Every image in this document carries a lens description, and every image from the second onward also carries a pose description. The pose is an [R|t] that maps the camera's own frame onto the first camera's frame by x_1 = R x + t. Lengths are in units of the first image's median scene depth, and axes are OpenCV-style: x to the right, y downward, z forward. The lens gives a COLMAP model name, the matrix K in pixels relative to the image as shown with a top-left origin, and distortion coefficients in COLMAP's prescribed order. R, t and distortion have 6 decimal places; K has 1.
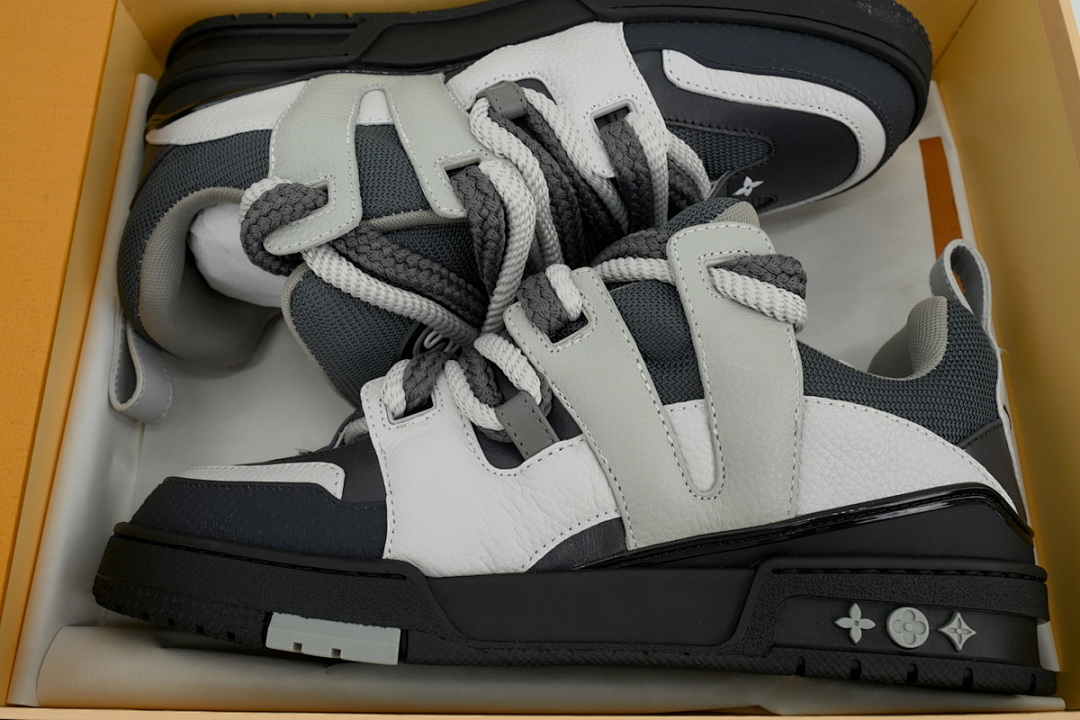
lens RADIAL K [[945.2, 0, 540.7], [0, 945.2, 359.4], [0, 0, 1]] dist [0.007082, -0.001773]
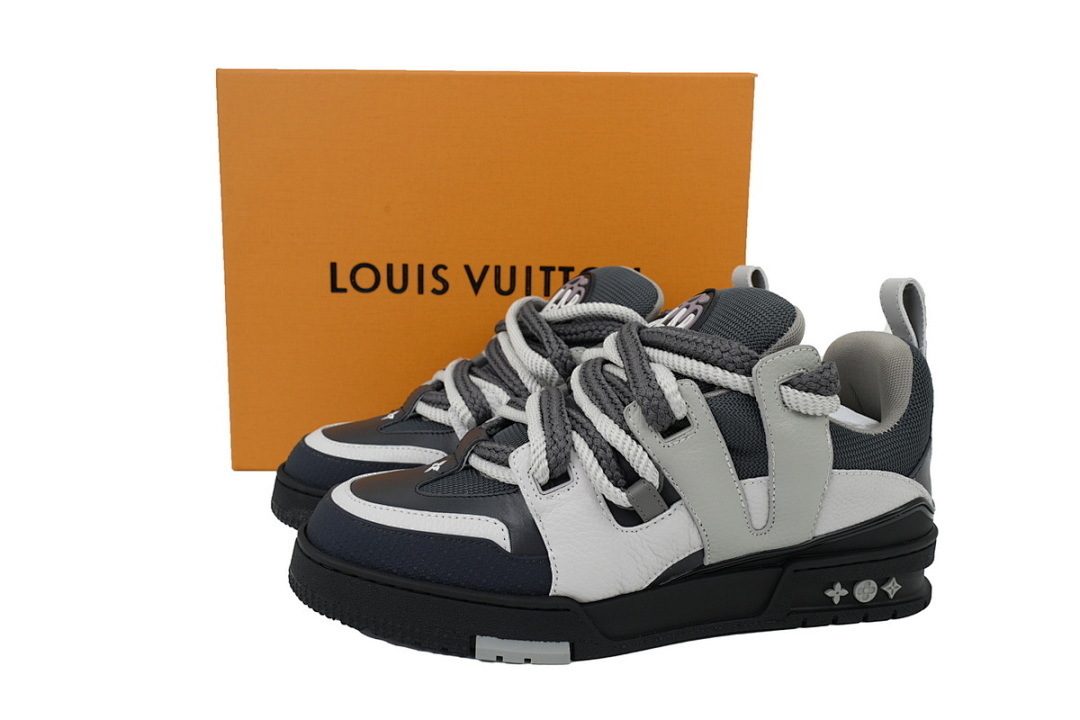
lens RADIAL K [[938.2, 0, 539.0], [0, 938.2, 360.9], [0, 0, 1]] dist [-0.003392, 0.001918]
pose [[0.971149, -0.067621, 0.228685, -0.473086], [-0.044120, 0.891452, 0.450962, -0.734329], [-0.234356, -0.448041, 0.862750, -0.070923]]
